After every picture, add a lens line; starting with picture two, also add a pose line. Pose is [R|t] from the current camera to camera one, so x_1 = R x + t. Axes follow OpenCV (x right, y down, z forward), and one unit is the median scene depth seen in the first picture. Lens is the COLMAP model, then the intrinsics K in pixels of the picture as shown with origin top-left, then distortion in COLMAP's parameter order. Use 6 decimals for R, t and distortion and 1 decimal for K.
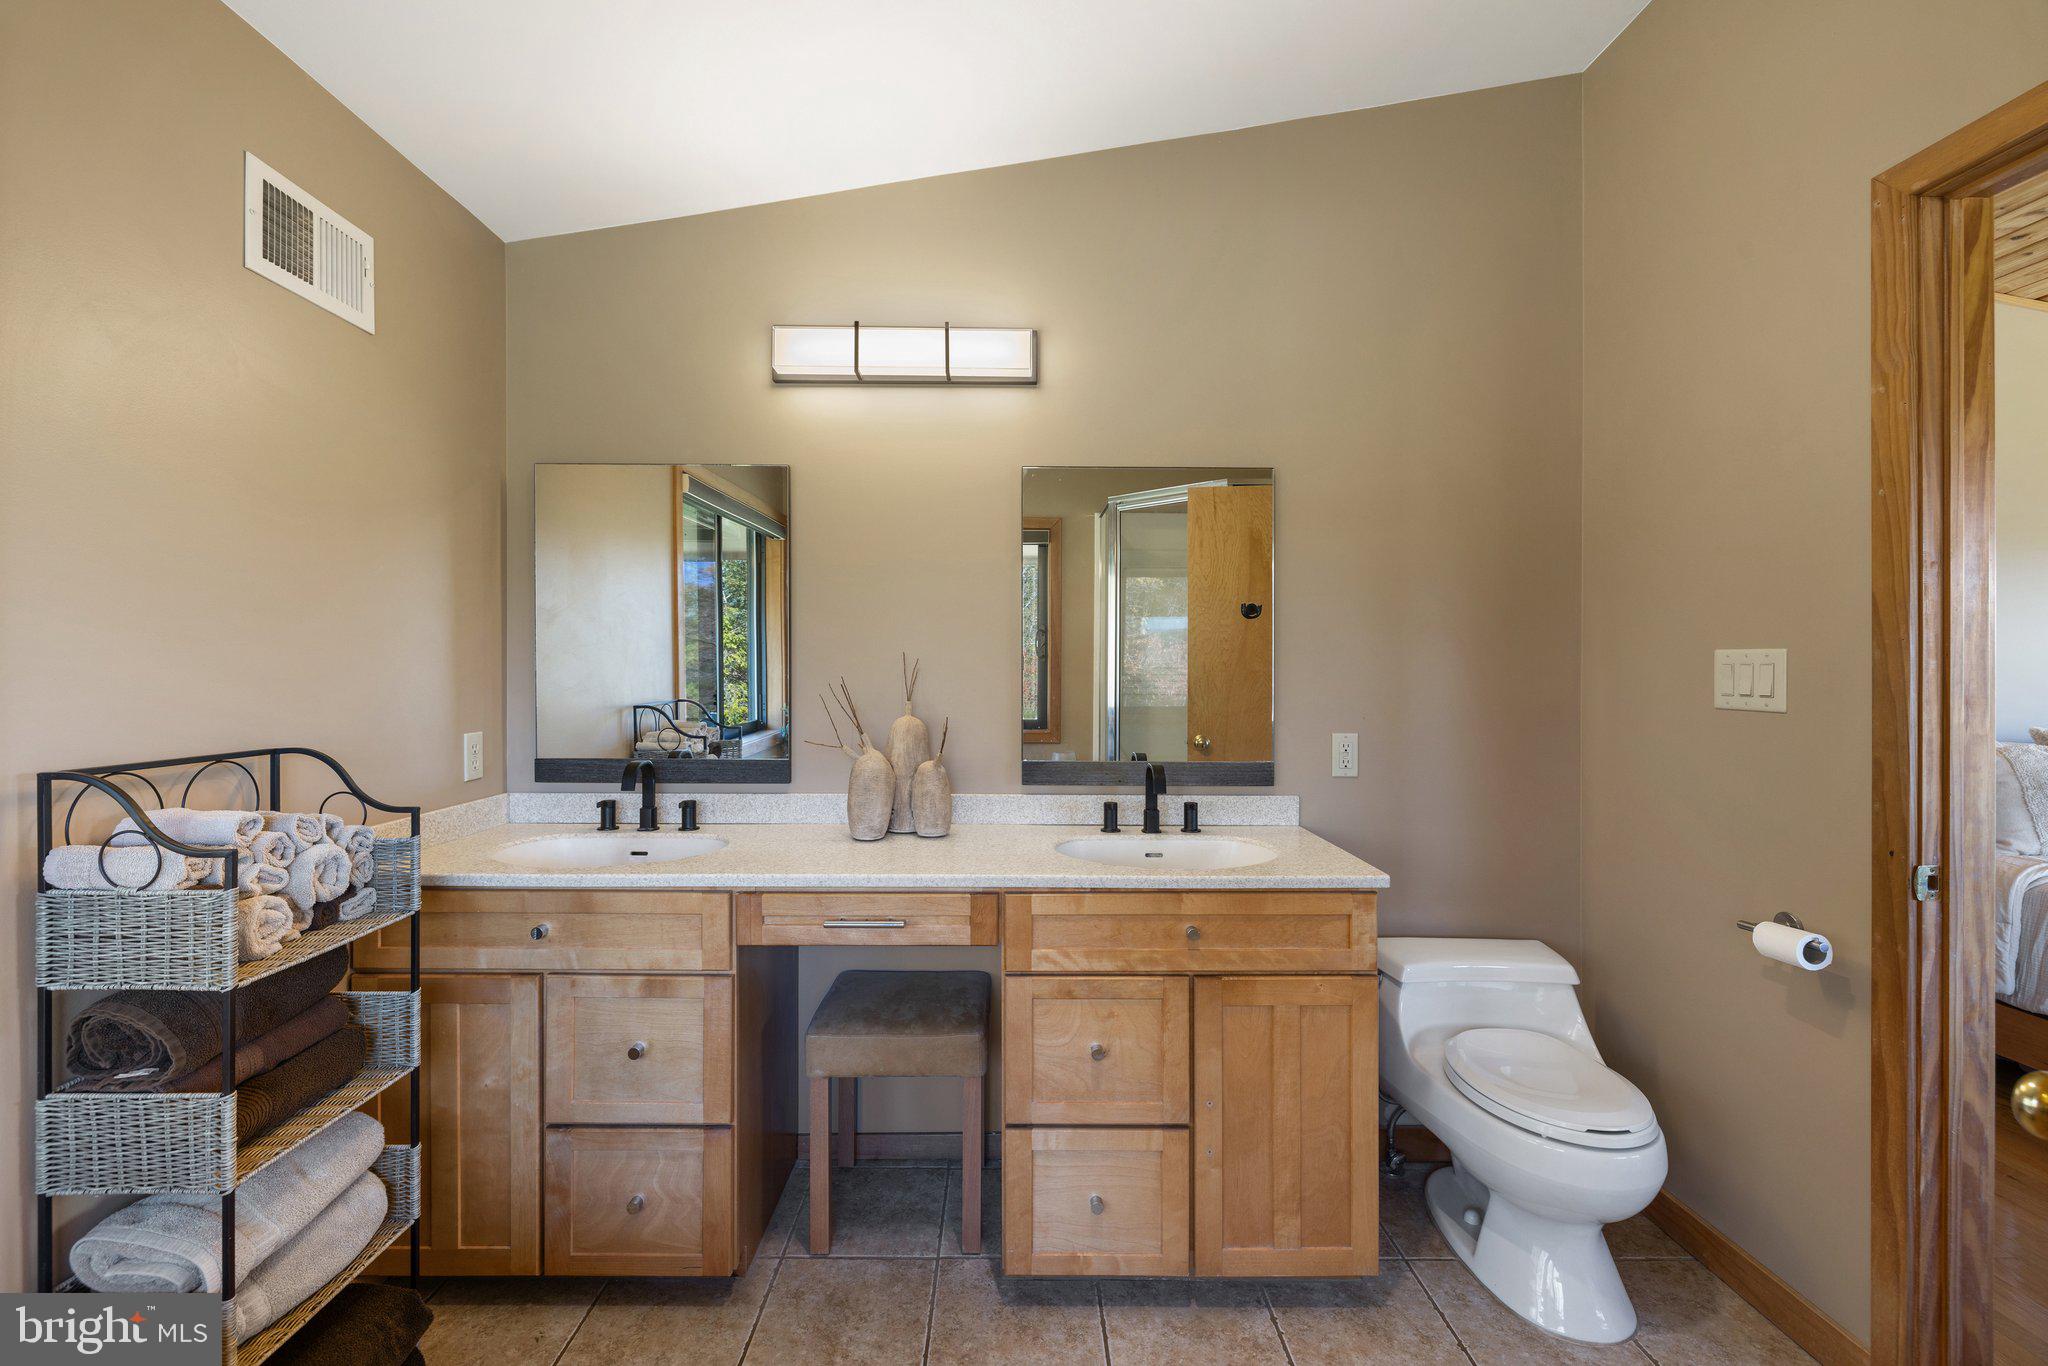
lens RADIAL K [[854.4, 0, 1025.6], [0, 854.4, 680.5], [0, 0, 1]] dist [0.003251, 0.000359]
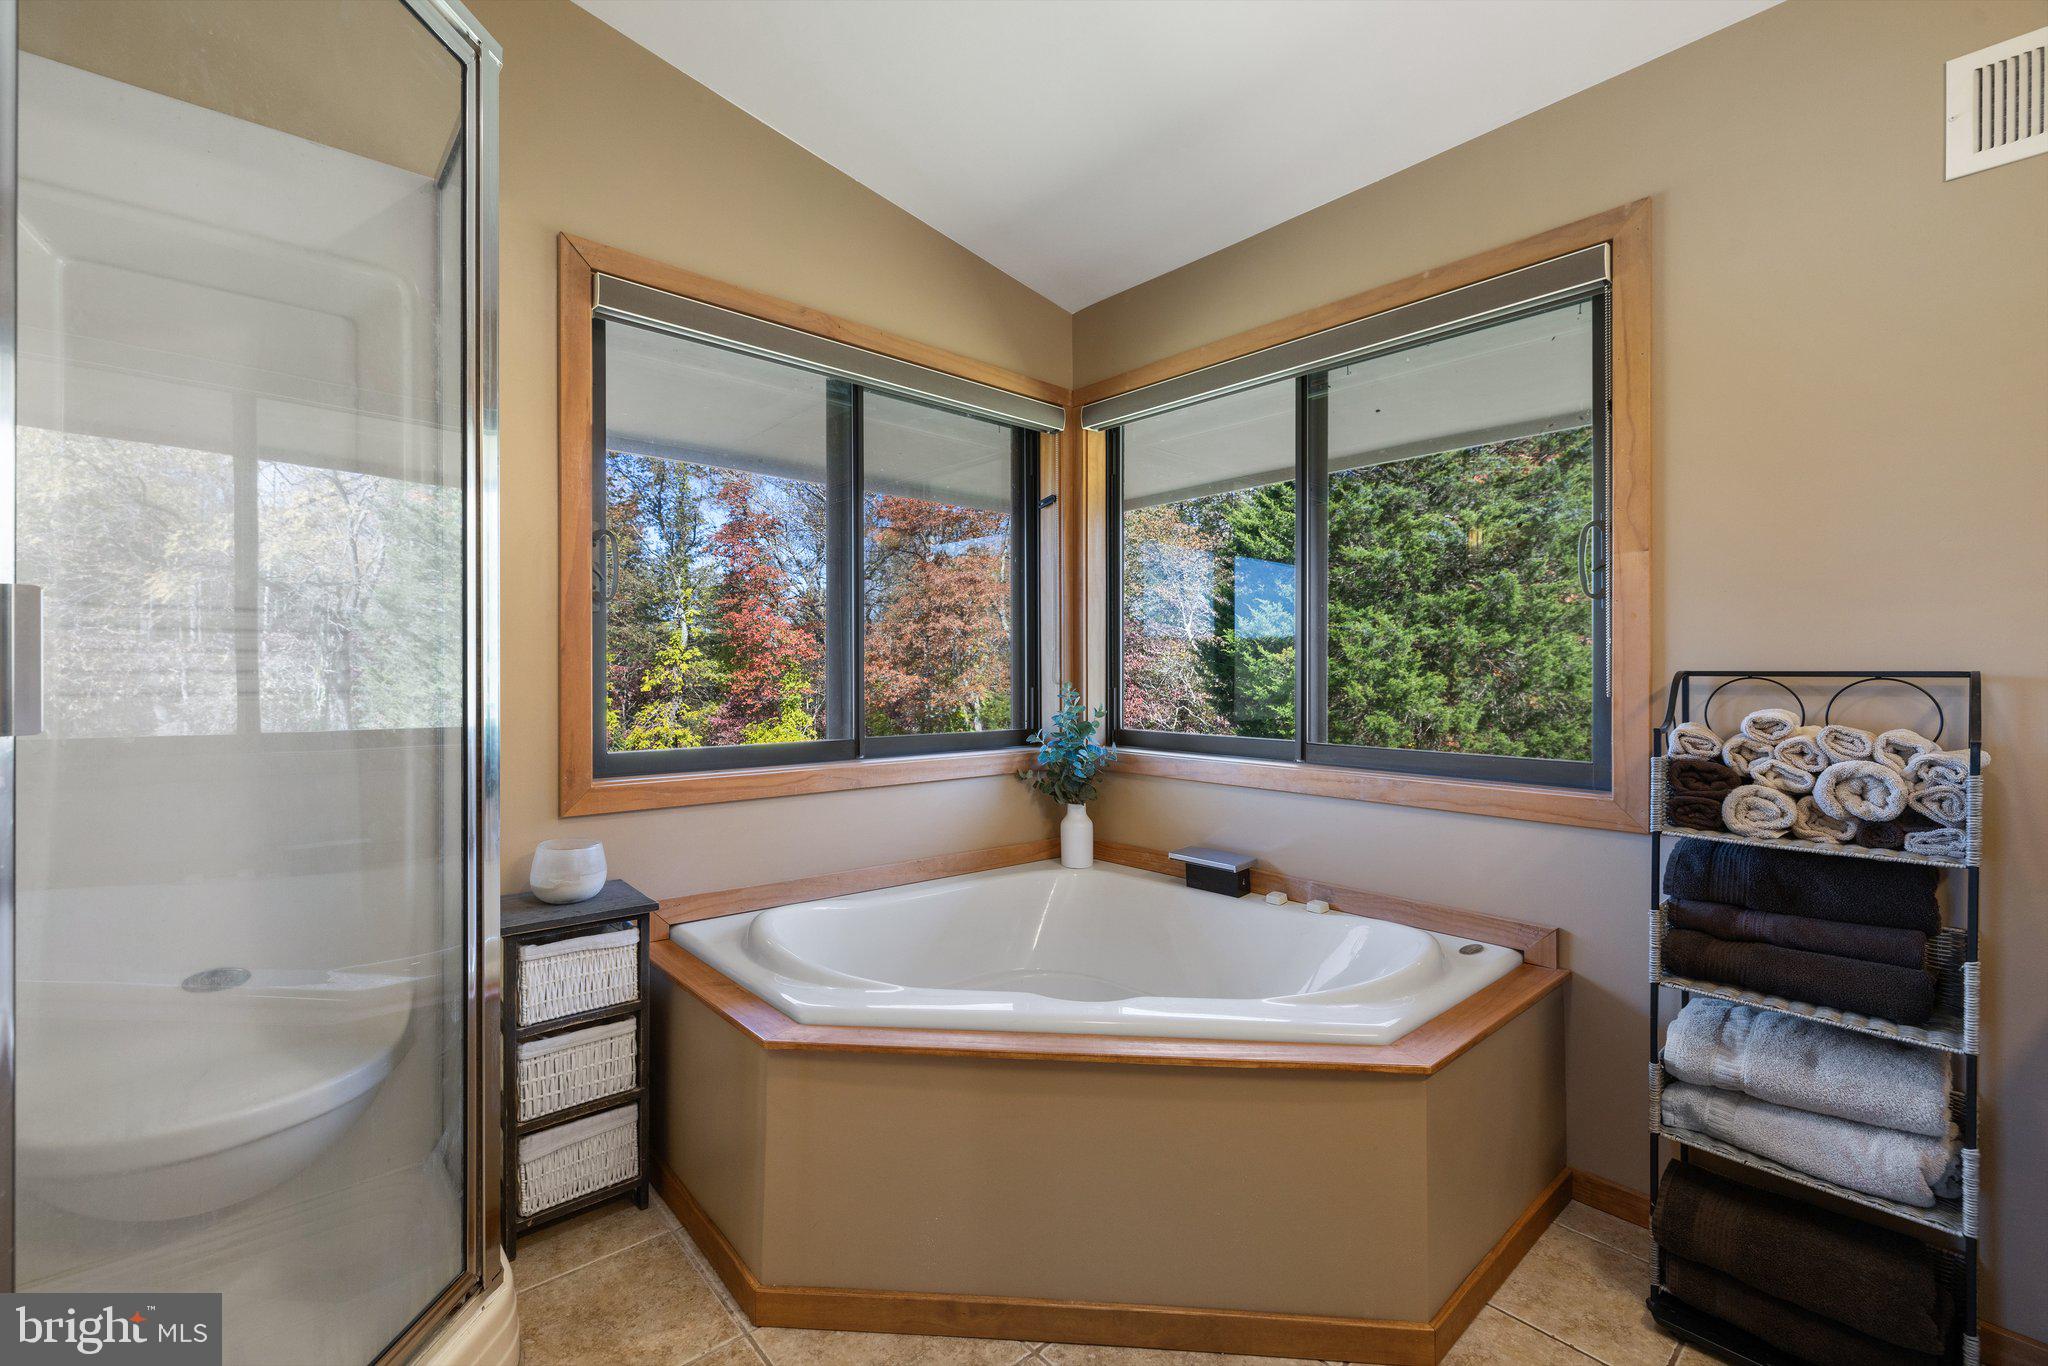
lens RADIAL K [[854.4, 0, 1025.5], [0, 854.4, 673.2], [0, 0, 1]] dist [0.003251, 0.000359]
pose [[-0.737650, 0.002257, -0.675180, 0.566358], [-0.002086, 0.999982, 0.005622, 0.084611], [0.675180, 0.005555, -0.737632, 1.066764]]
